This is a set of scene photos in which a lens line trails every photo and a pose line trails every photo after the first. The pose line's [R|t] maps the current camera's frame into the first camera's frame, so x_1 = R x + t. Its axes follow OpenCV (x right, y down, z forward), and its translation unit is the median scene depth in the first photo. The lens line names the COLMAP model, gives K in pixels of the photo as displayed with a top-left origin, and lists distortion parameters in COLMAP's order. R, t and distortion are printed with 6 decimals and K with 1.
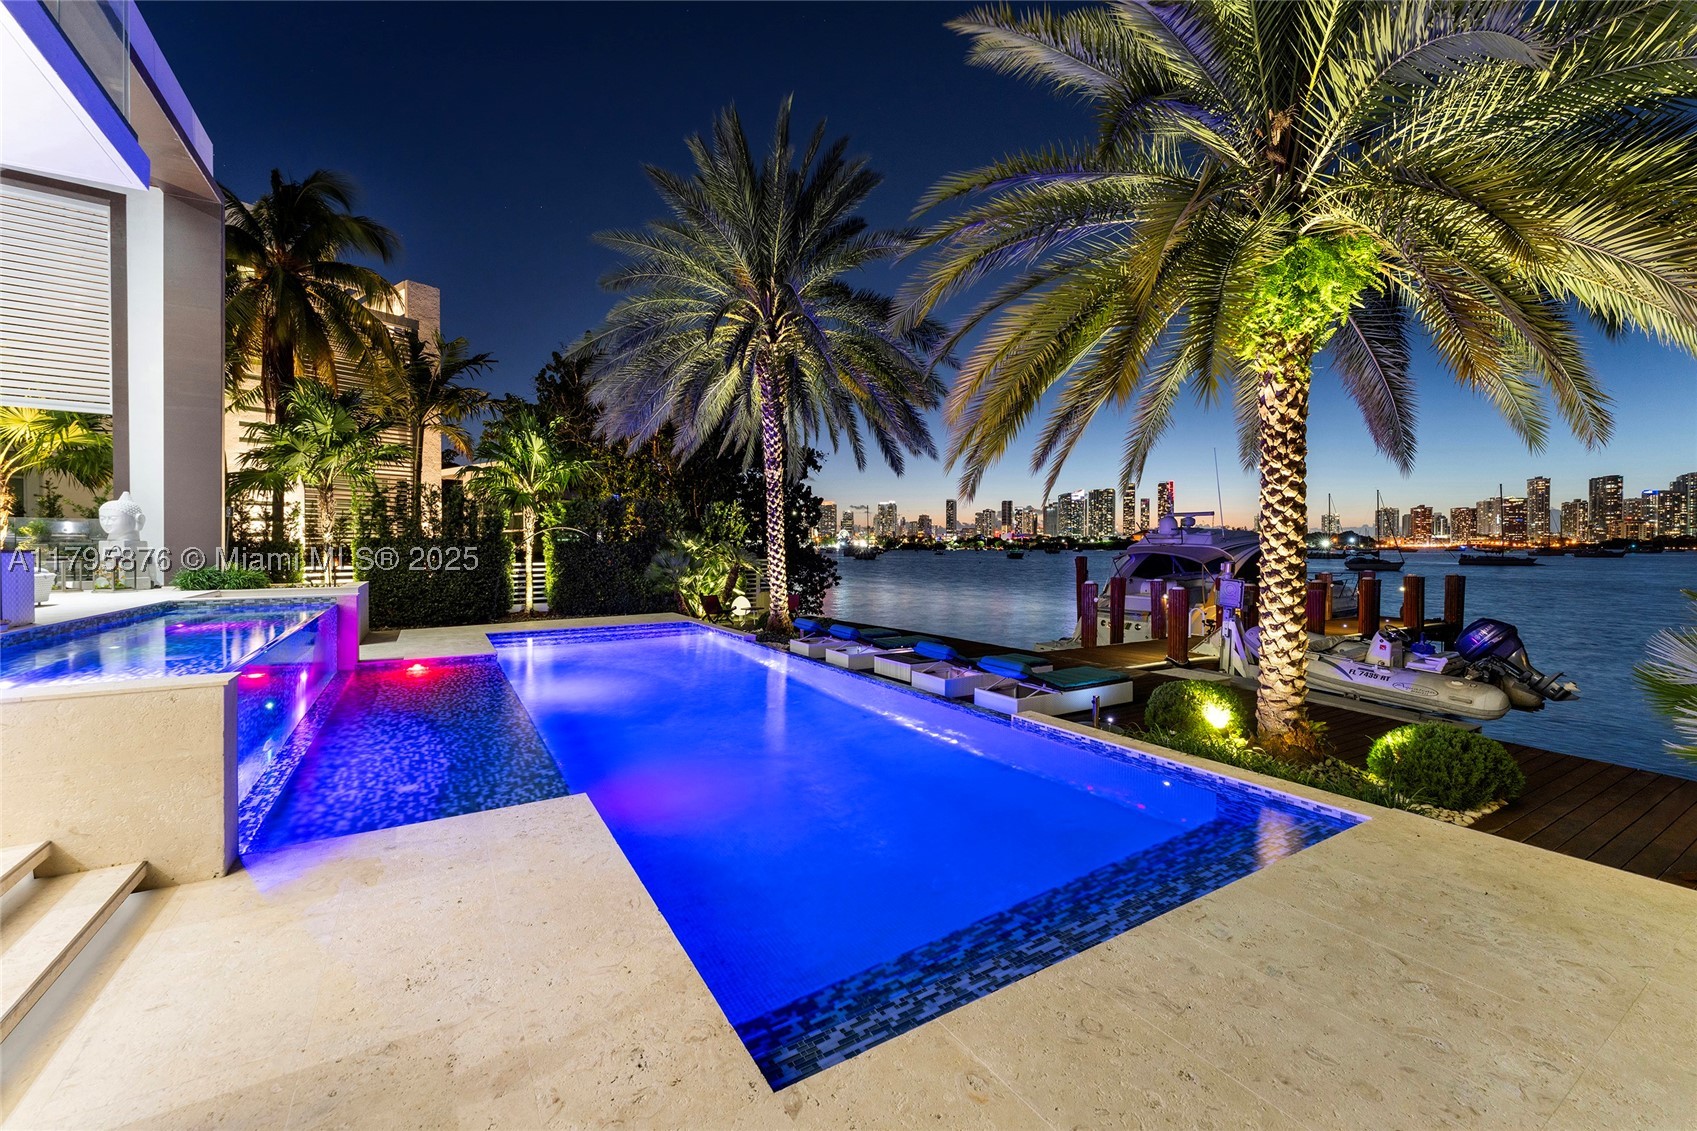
lens RADIAL K [[674.5, 0, 843.4], [0, 674.5, 552.1], [0, 0, 1]] dist [-0.008249, -0.000035]
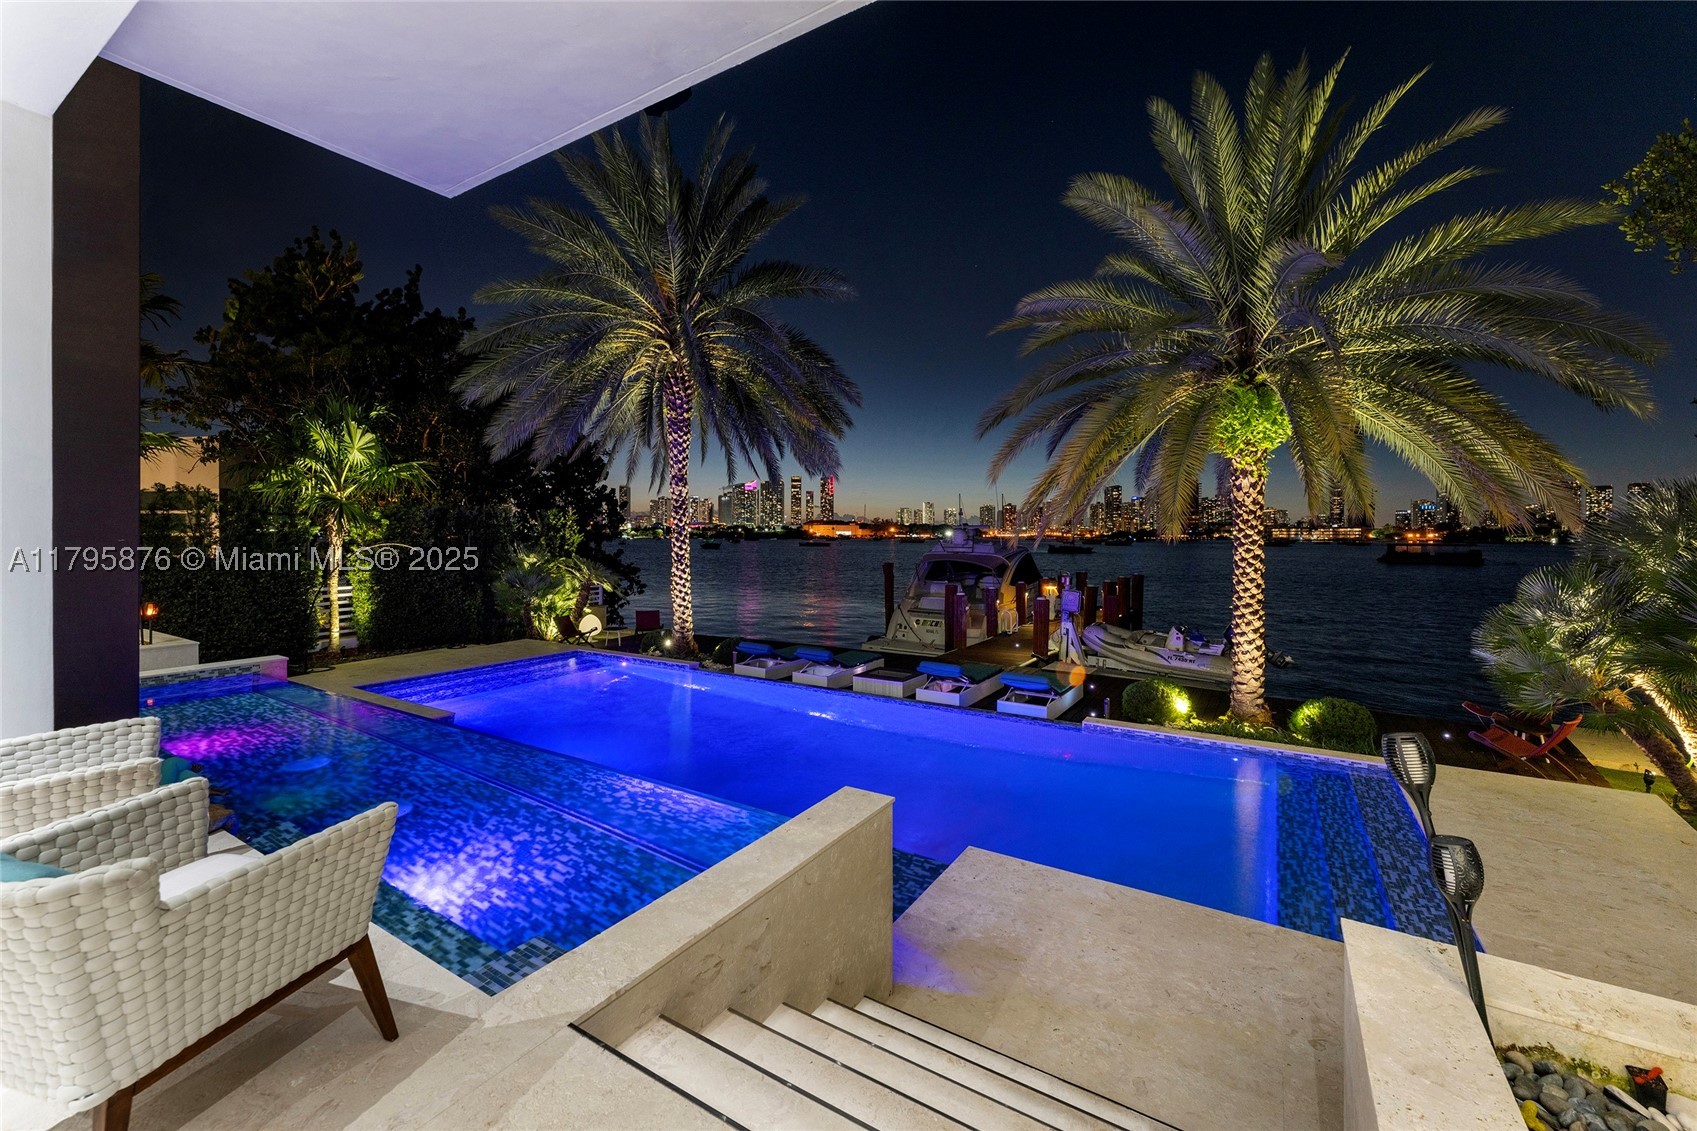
lens RADIAL K [[679.2, 0, 842.6], [0, 679.2, 525.4], [0, 0, 1]] dist [-0.021347, 0.000046]
pose [[0.893427, 0.011043, 0.449072, -0.470740], [-0.000949, 0.999742, -0.022696, -0.063344], [-0.449207, 0.019851, 0.893207, 0.046186]]
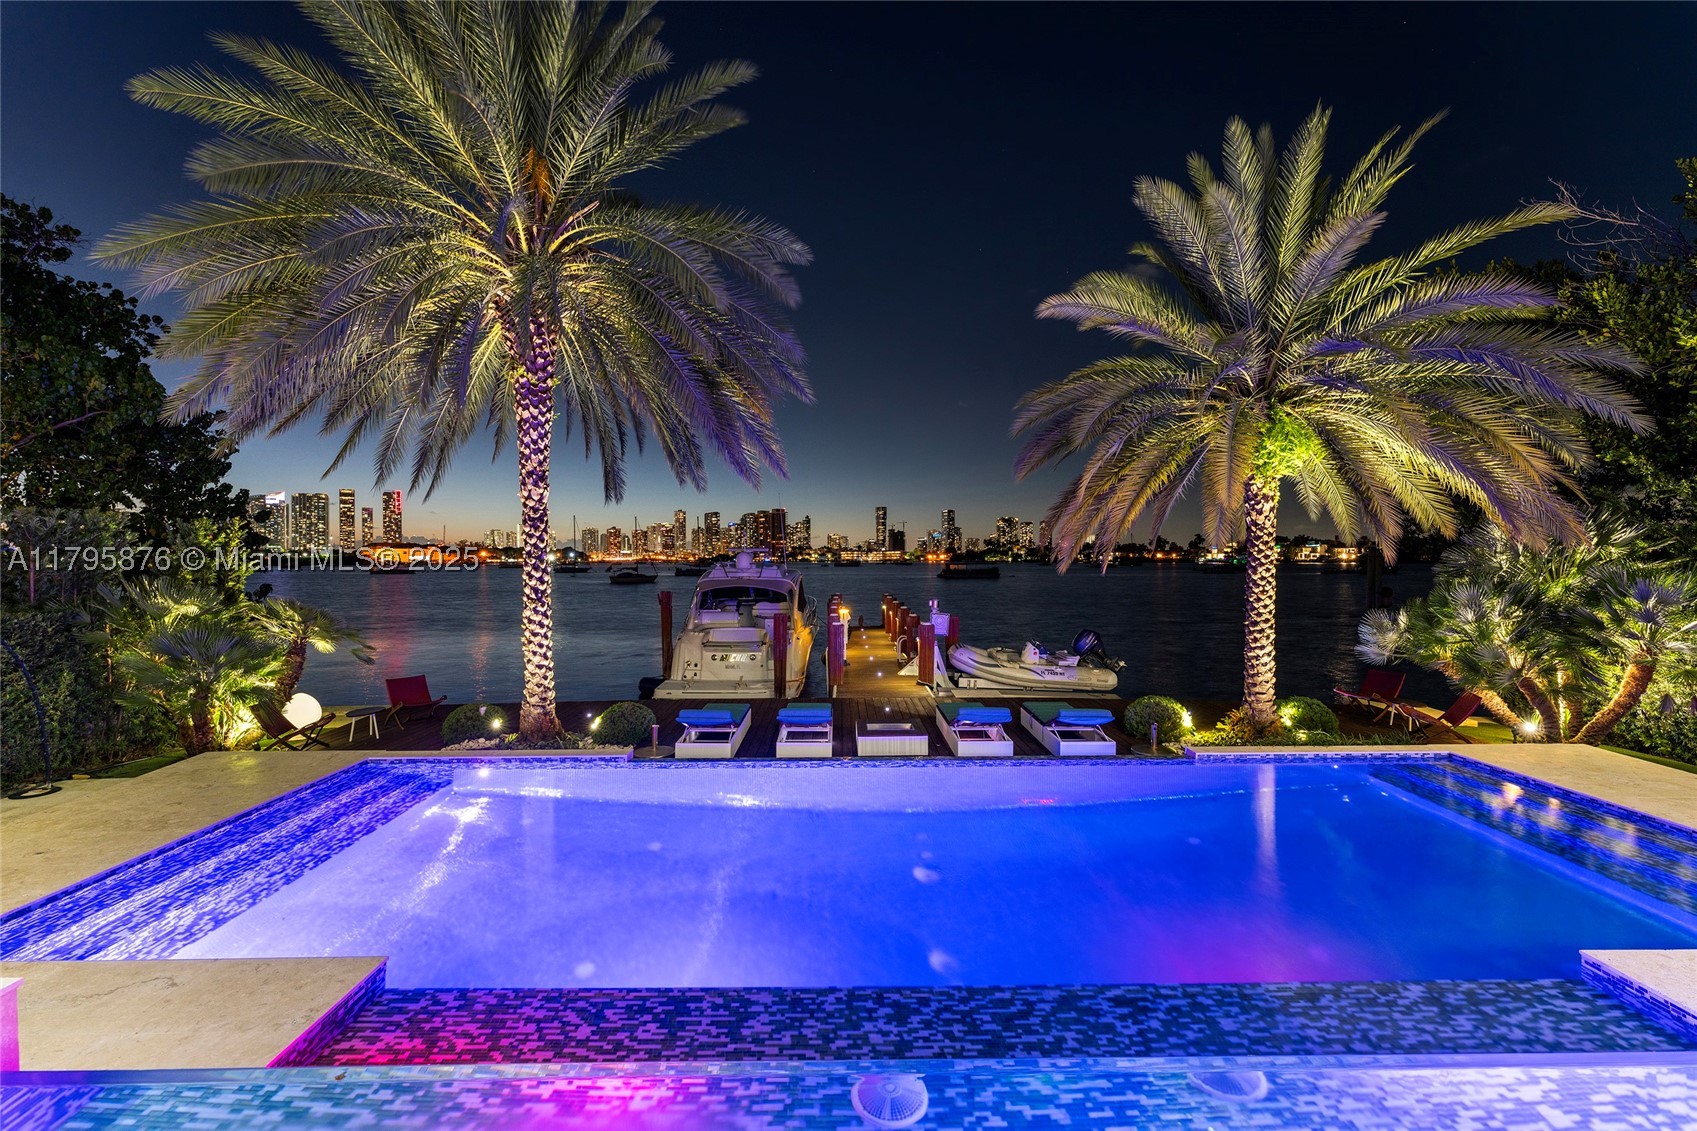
lens RADIAL K [[674.5, 0, 843.4], [0, 674.5, 552.1], [0, 0, 1]] dist [-0.008249, -0.000035]
pose [[0.515815, 0.006818, 0.856673, -0.715534], [0.011364, 0.999826, -0.014800, -0.068567], [-0.856624, 0.017370, 0.515648, 0.599357]]
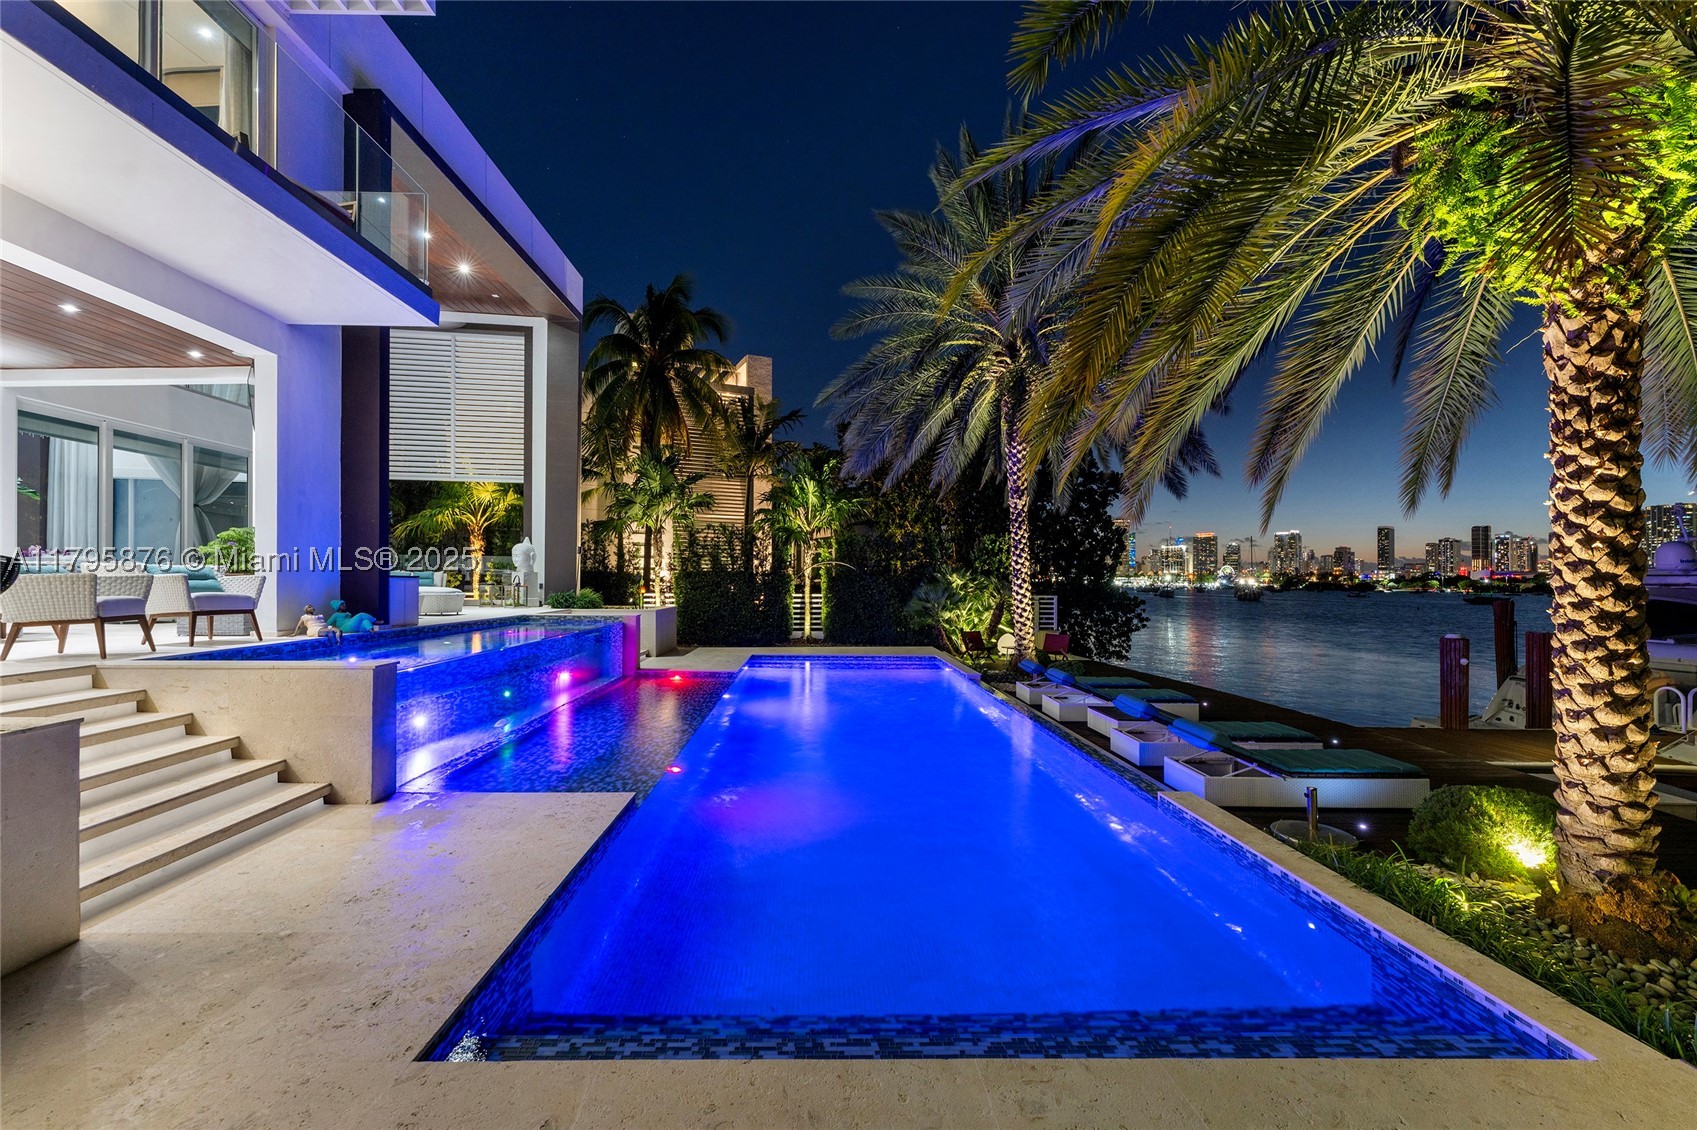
lens RADIAL K [[689.1, 0, 832.4], [0, 689.1, 569.3], [0, 0, 1]] dist [0.000562, 0.000095]
pose [[0.866450, 0.001967, -0.499261, 0.214328], [-0.016030, 0.999586, -0.023883, 0.003056], [0.499007, 0.028696, 0.866123, 0.067121]]
